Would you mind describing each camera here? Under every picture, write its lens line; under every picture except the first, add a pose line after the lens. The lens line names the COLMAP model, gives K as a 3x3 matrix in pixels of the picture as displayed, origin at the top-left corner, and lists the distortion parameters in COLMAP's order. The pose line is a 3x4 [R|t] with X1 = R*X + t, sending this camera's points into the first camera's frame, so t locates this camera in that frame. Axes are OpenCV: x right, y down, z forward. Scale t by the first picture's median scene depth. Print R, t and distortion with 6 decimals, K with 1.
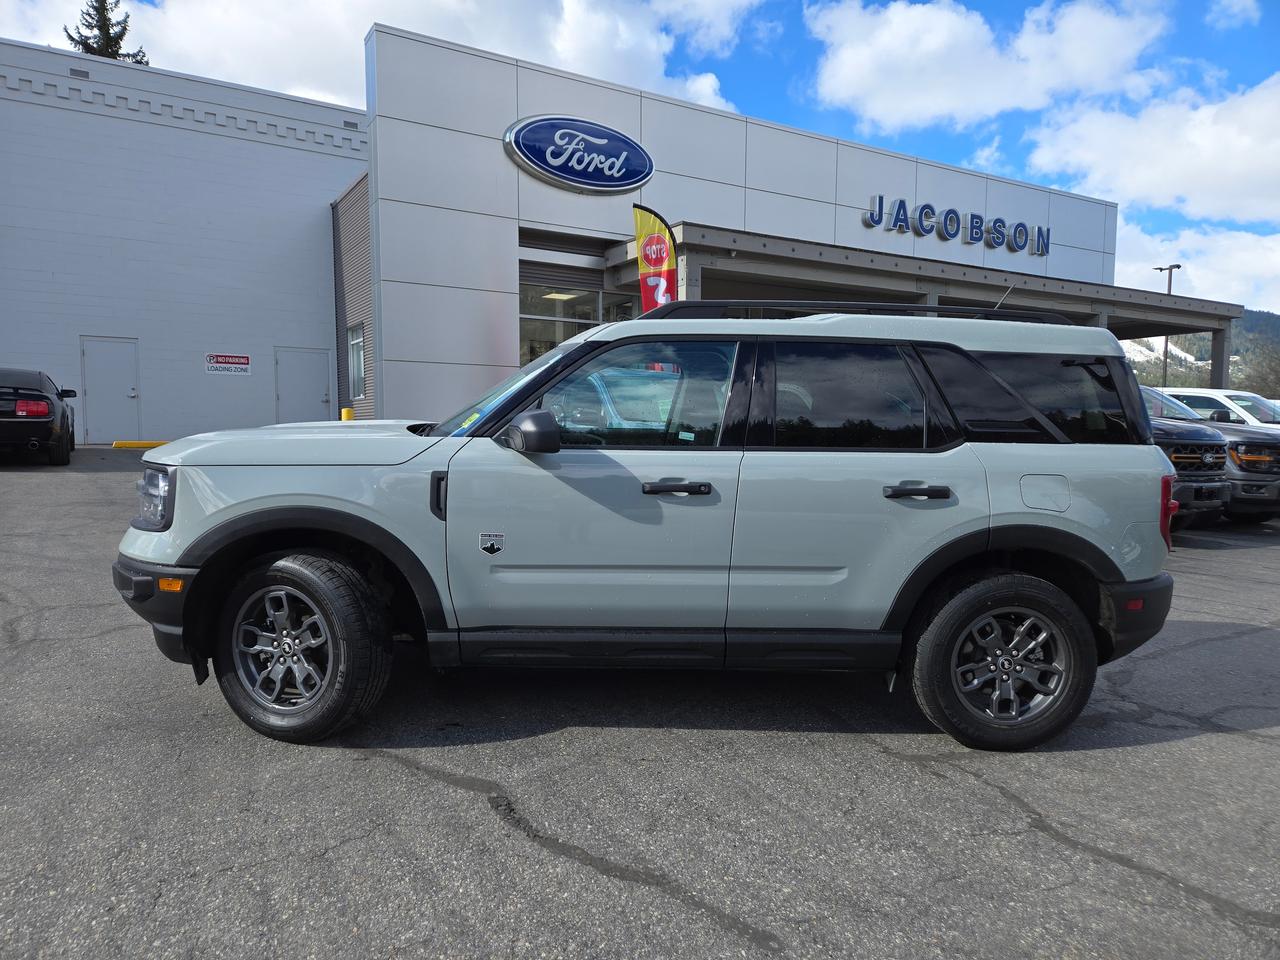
lens RADIAL K [[844.9, 0, 625.3], [0, 844.9, 474.2], [0, 0, 1]] dist [0.082694, -0.067695]
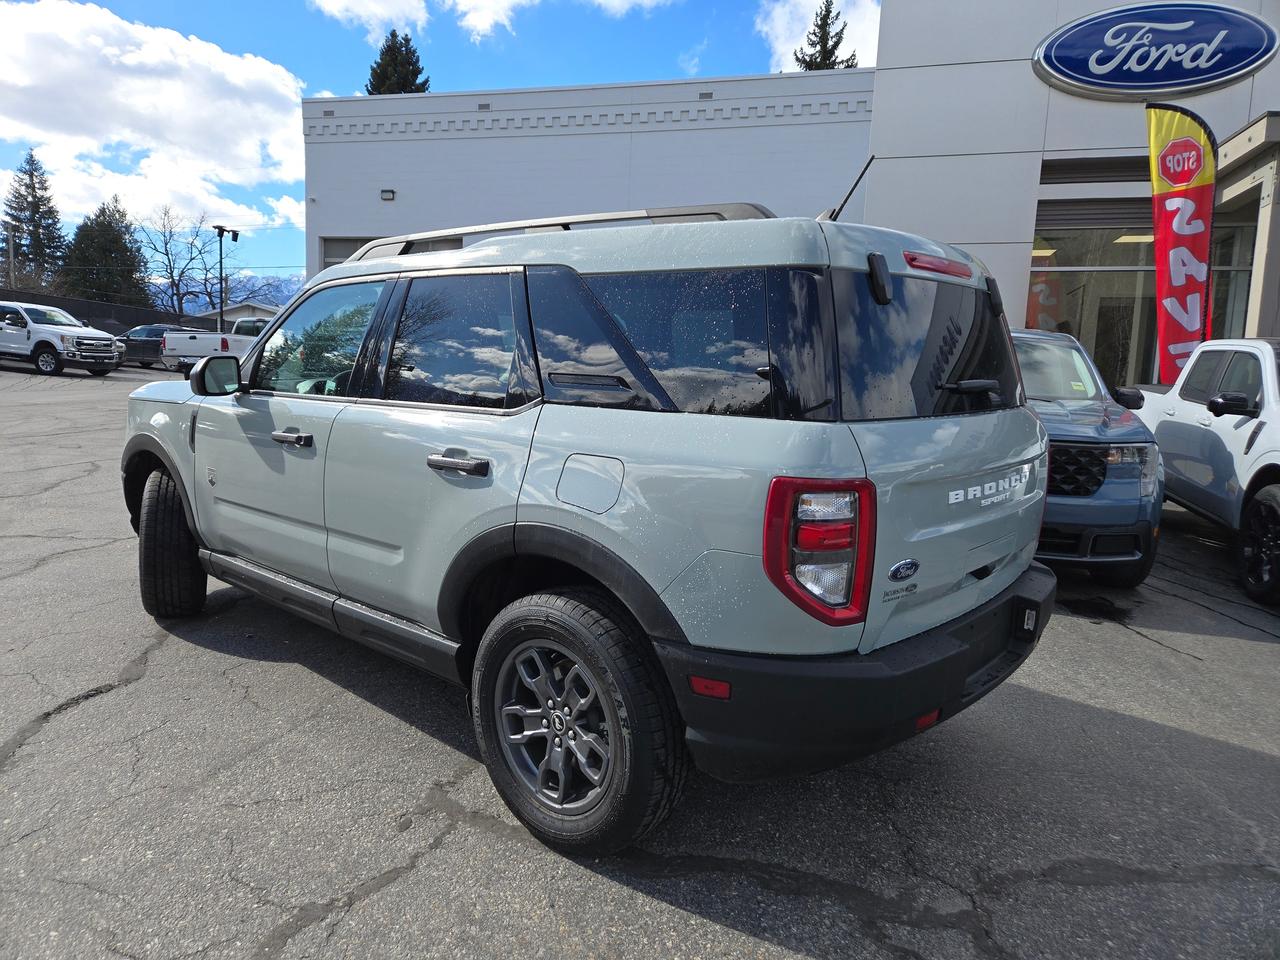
lens RADIAL K [[844.9, 0, 625.3], [0, 844.9, 474.2], [0, 0, 1]] dist [0.082694, -0.067695]
pose [[0.695639, 0.090968, -0.712609, 0.217026], [-0.071678, 0.995789, 0.057145, -0.005359], [0.714807, 0.011326, 0.699230, 0.125673]]
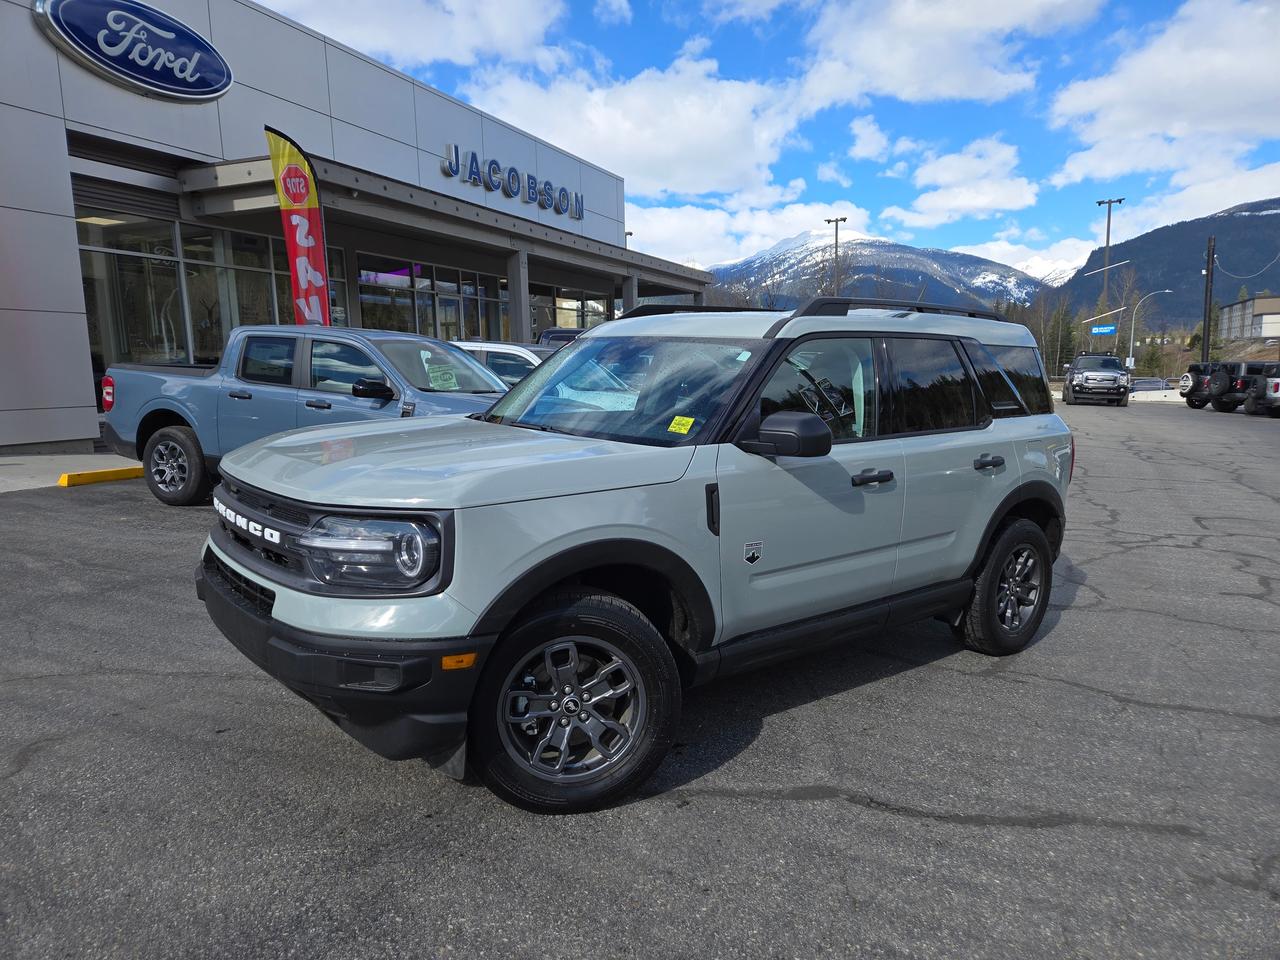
lens RADIAL K [[844.9, 0, 625.3], [0, 844.9, 474.2], [0, 0, 1]] dist [0.082694, -0.067695]
pose [[0.824732, -0.088741, 0.558518, -0.171525], [0.050820, 0.995246, 0.083088, -0.020216], [-0.563236, -0.040142, 0.825320, 0.059849]]
